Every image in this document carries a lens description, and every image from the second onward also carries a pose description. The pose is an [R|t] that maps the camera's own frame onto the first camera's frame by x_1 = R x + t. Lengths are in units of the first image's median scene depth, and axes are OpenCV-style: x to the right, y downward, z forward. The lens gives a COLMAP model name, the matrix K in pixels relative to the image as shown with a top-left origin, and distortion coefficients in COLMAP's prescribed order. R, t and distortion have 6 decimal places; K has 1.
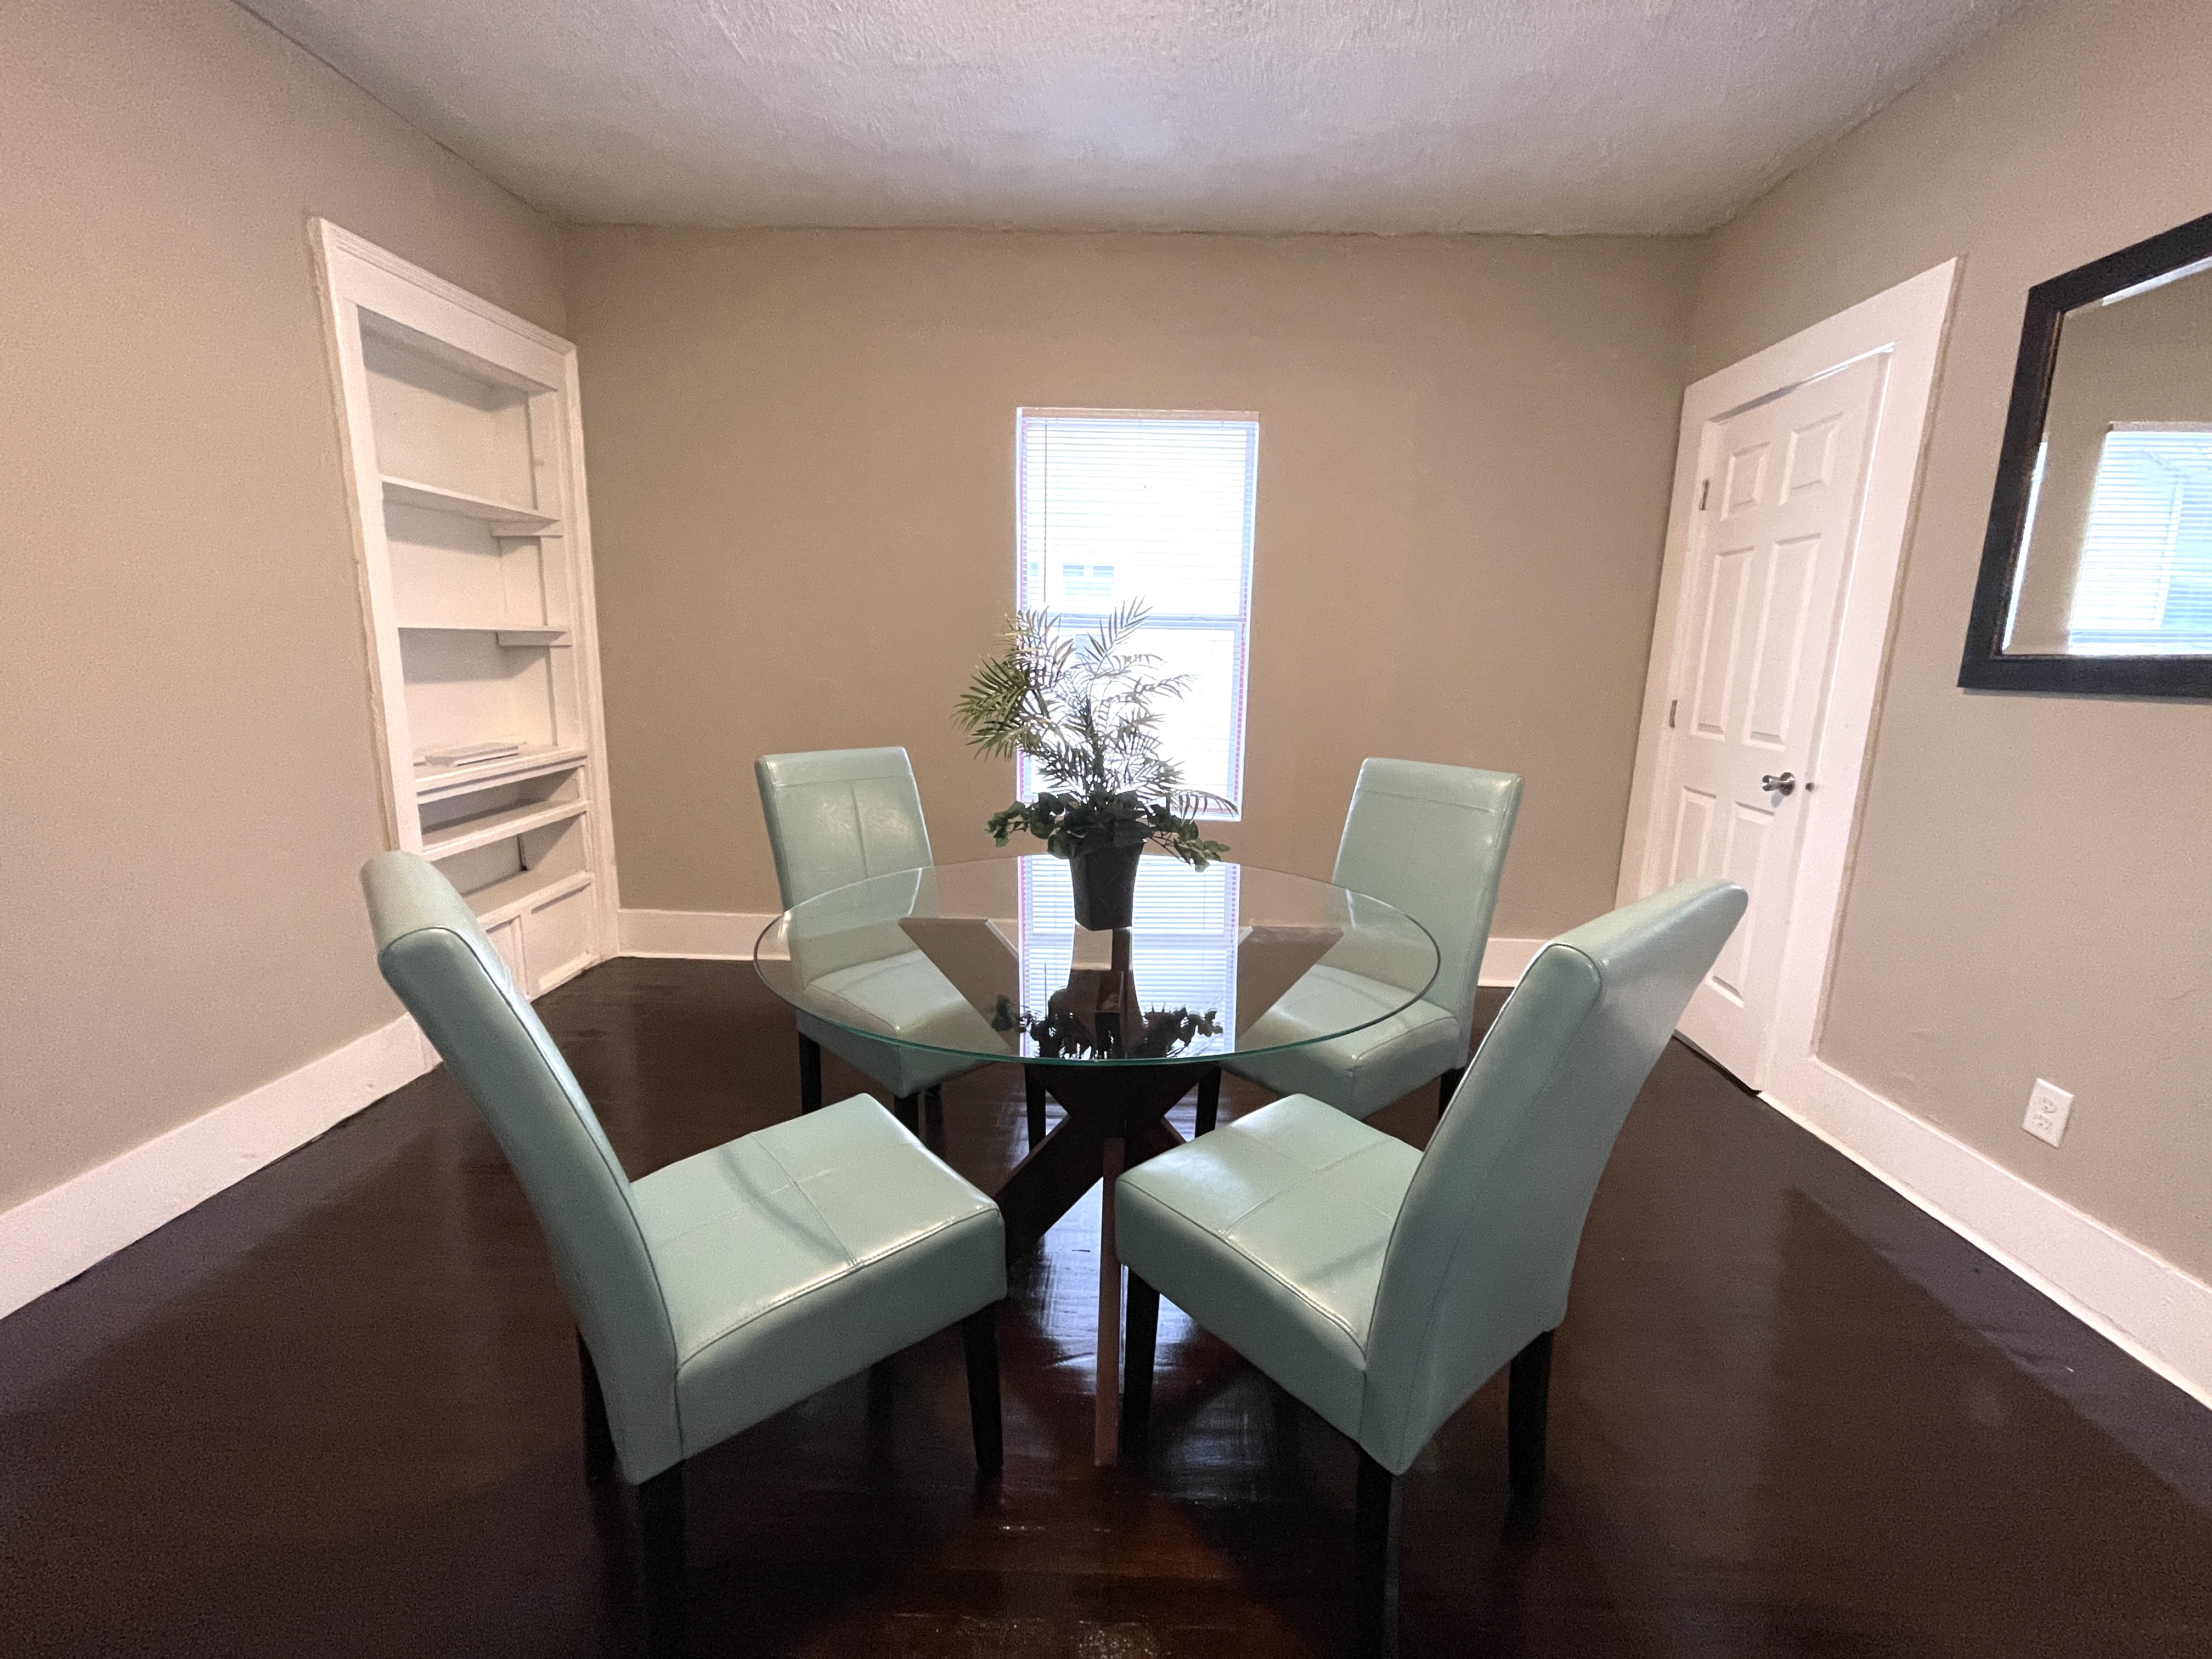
lens RADIAL K [[898.1, 0, 1104.8], [0, 898.1, 826.2], [0, 0, 1]] dist [-0.000001, -0.000489]
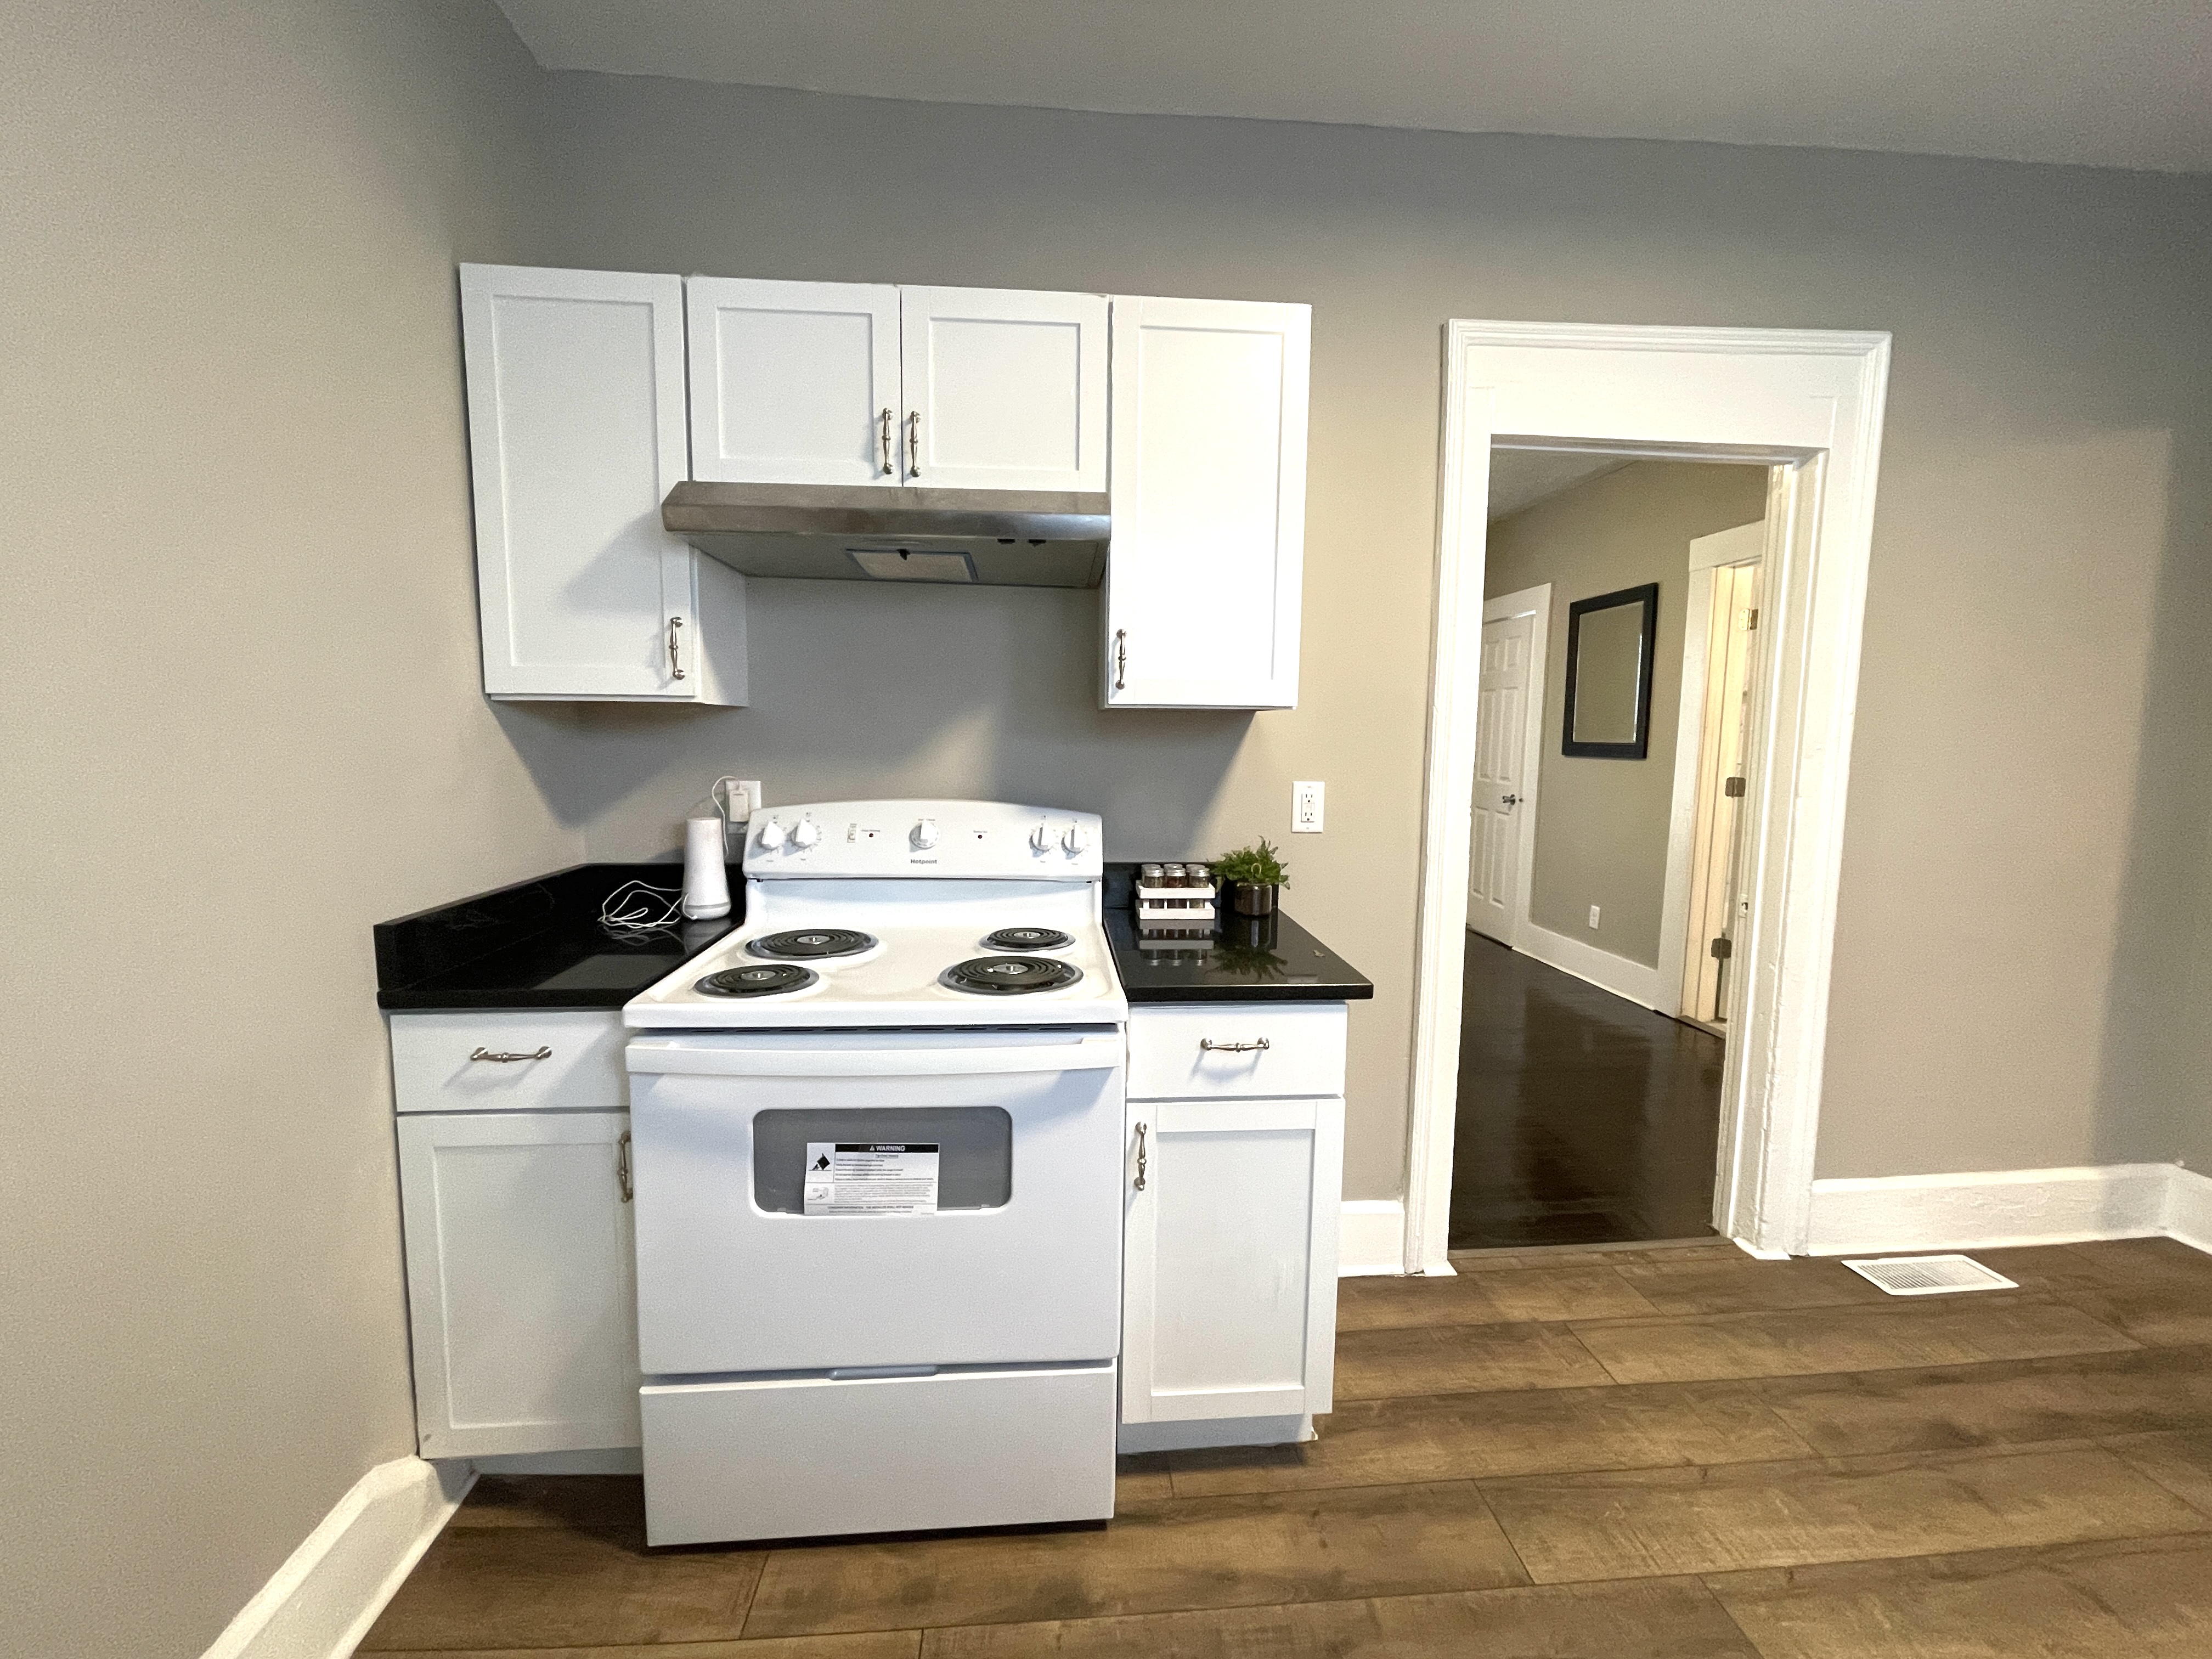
lens RADIAL K [[898.1, 0, 1107.5], [0, 898.1, 822.3], [0, 0, 1]] dist [-0.000001, -0.000489]
pose [[0.994027, -0.015056, 0.108093, -0.464945], [0.024109, 0.996262, -0.082946, 0.169758], [-0.106440, 0.085057, 0.990674, -1.077066]]
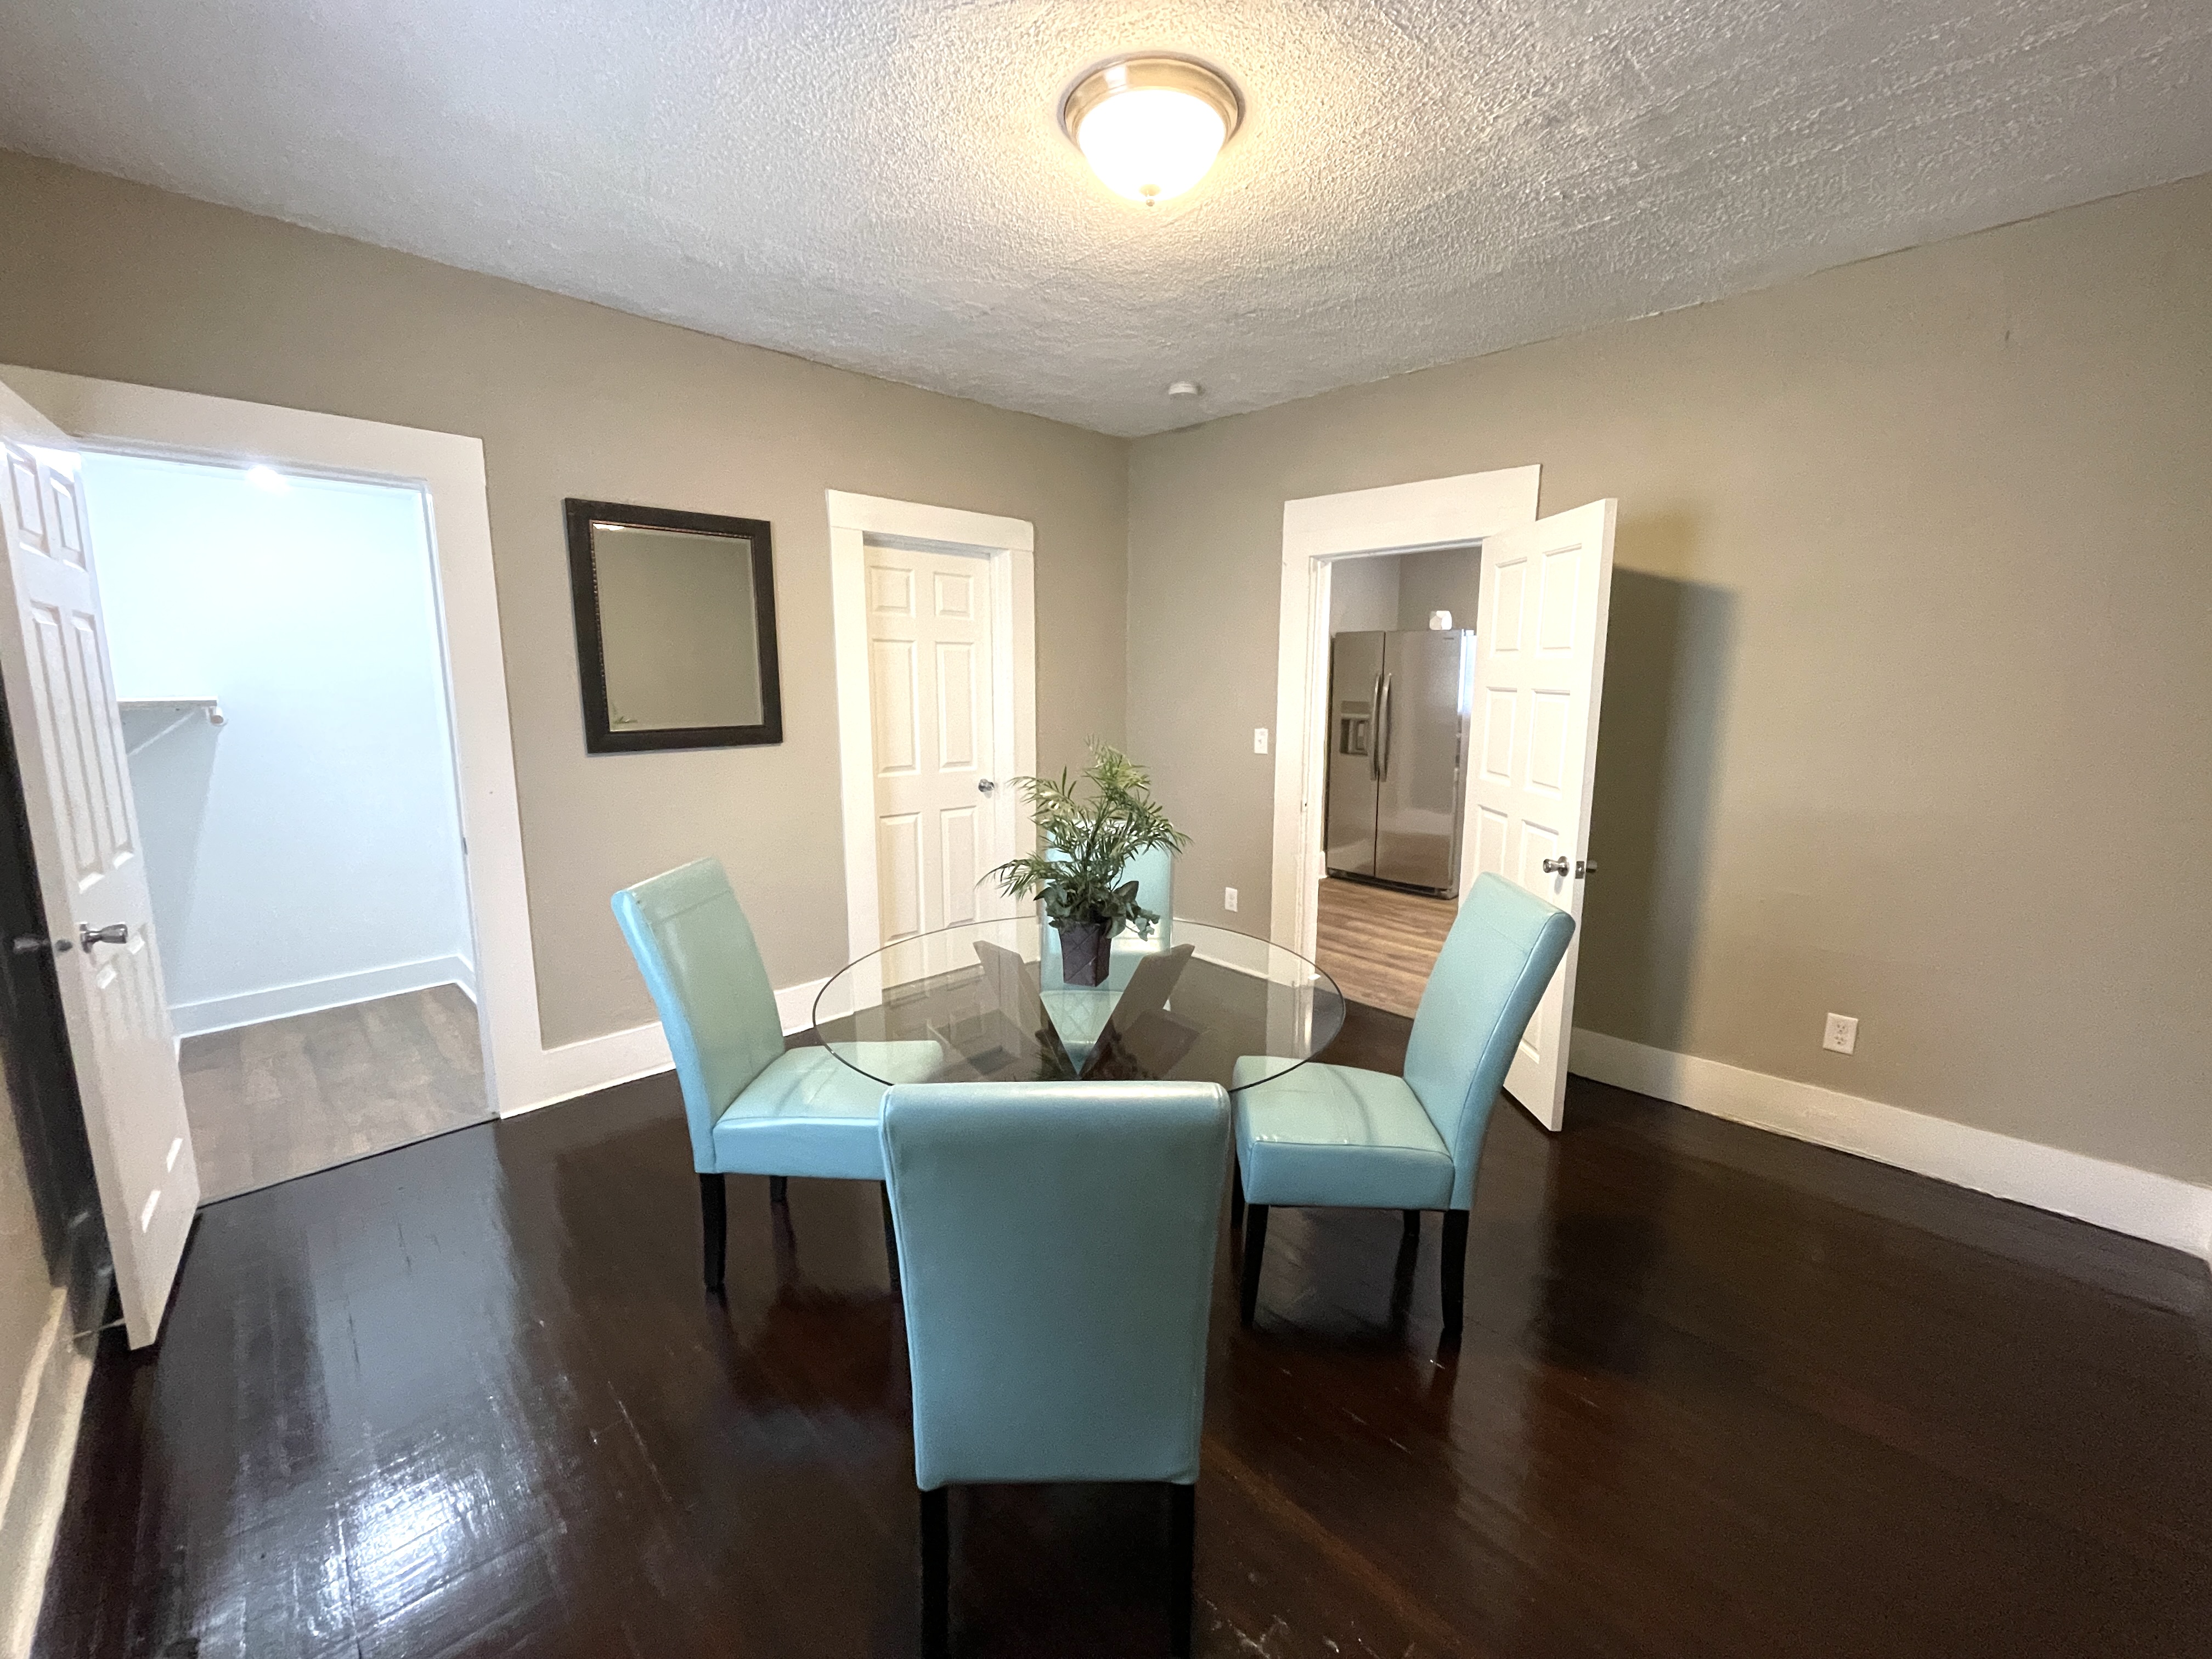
lens RADIAL K [[898.1, 0, 1101.4], [0, 898.1, 828.6], [0, 0, 1]] dist [-0.000001, -0.000489]
pose [[-0.715821, -0.132860, 0.685528, -0.588386], [0.118237, 0.944495, 0.306512, -0.328845], [-0.688201, 0.300463, -0.660380, 1.197747]]
